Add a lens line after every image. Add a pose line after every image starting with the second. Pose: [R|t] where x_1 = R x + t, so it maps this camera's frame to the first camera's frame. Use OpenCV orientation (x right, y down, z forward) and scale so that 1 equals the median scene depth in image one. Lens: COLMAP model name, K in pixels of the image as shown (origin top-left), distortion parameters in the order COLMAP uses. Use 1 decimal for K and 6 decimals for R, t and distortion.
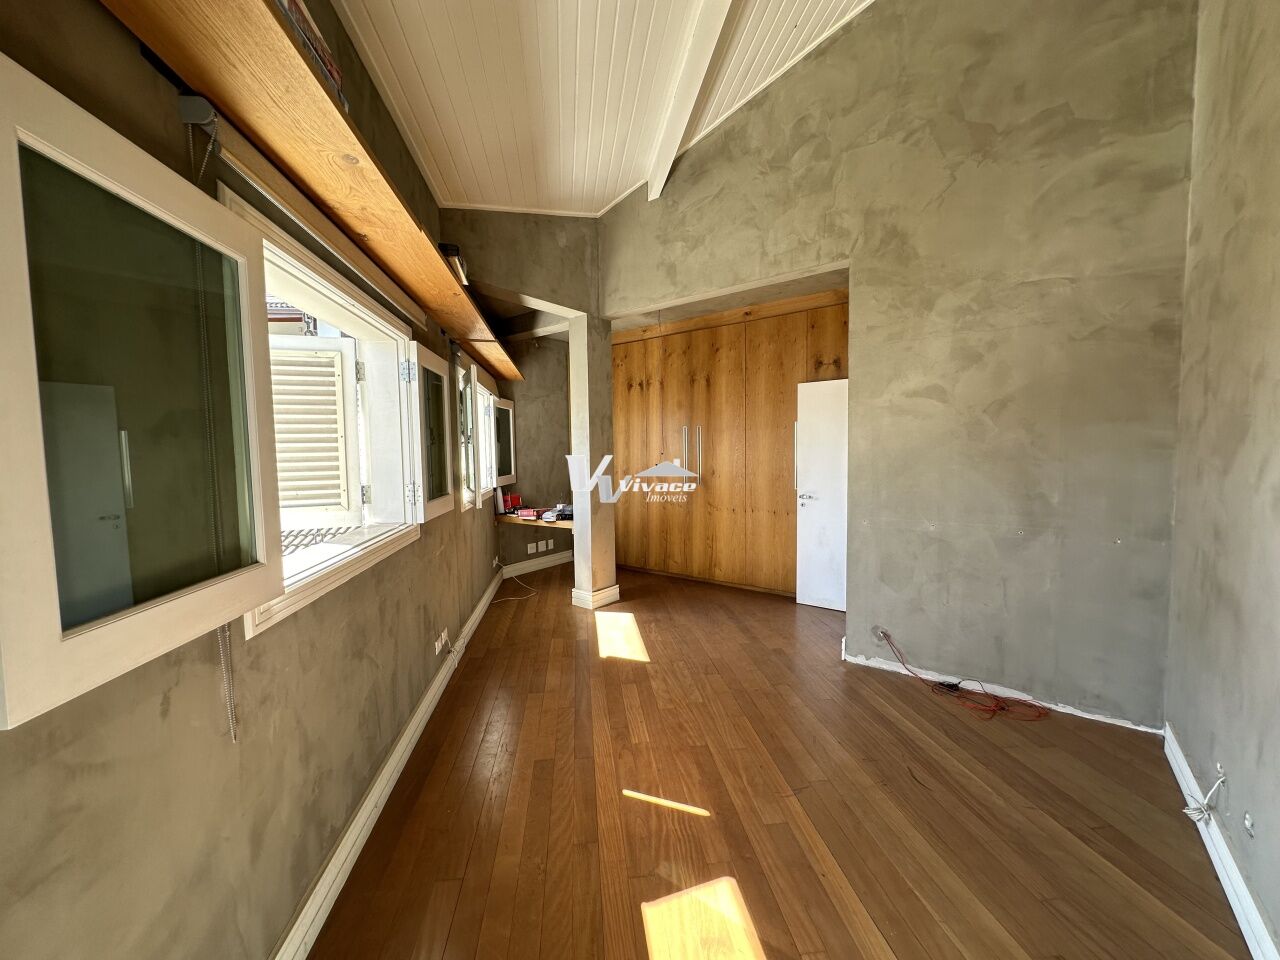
lens RADIAL K [[514.0, 0, 639.4], [0, 514.0, 481.5], [0, 0, 1]] dist [-0.006748, 0.001566]
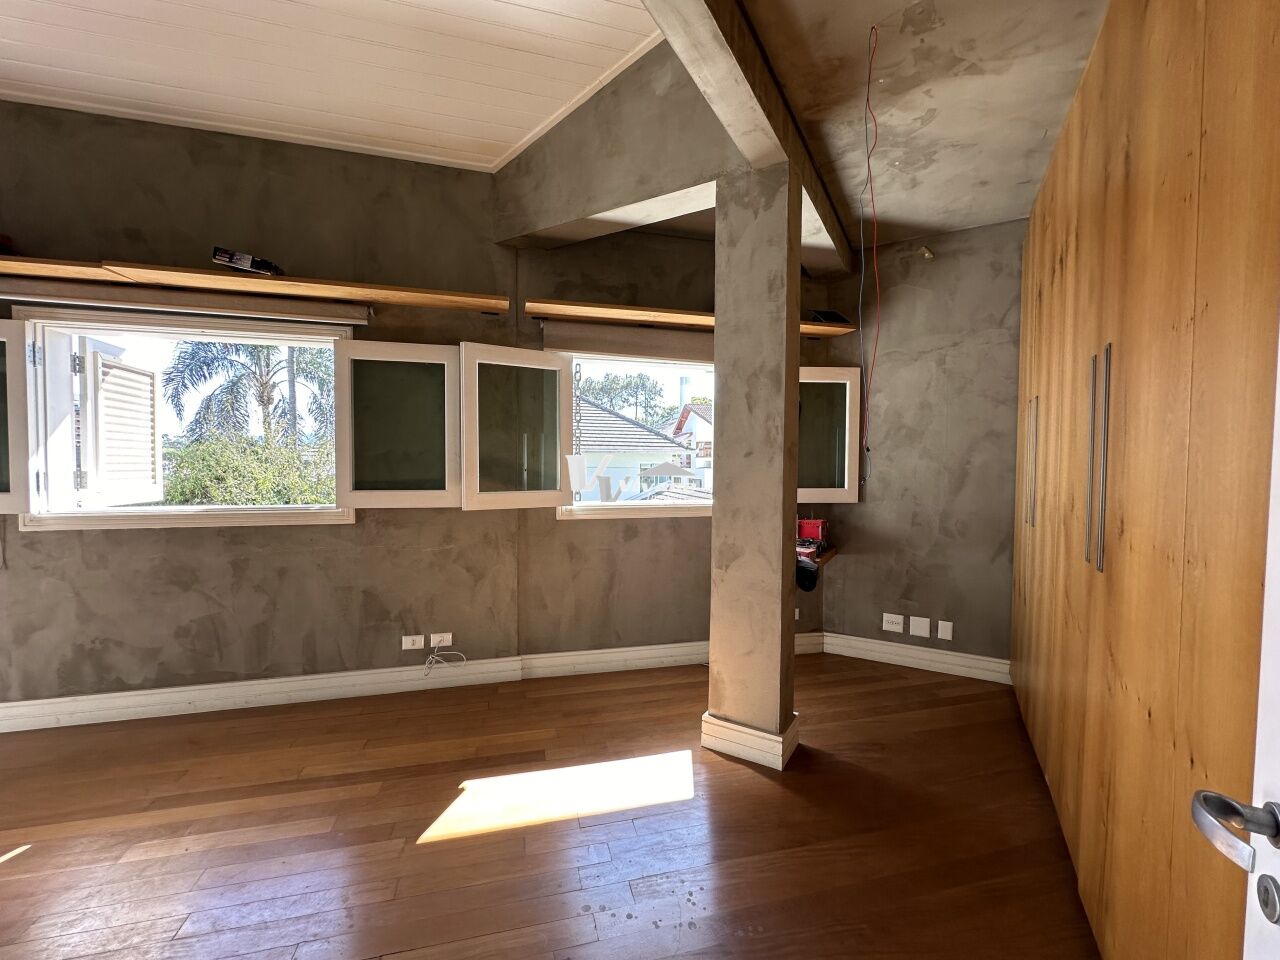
lens RADIAL K [[514.0, 0, 641.8], [0, 514.0, 478.4], [0, 0, 1]] dist [-0.006748, 0.001566]
pose [[0.126871, 0.048674, -0.990724, 0.313110], [-0.072789, 0.996559, 0.039639, -0.030828], [0.989245, 0.067084, 0.129978, 0.656319]]
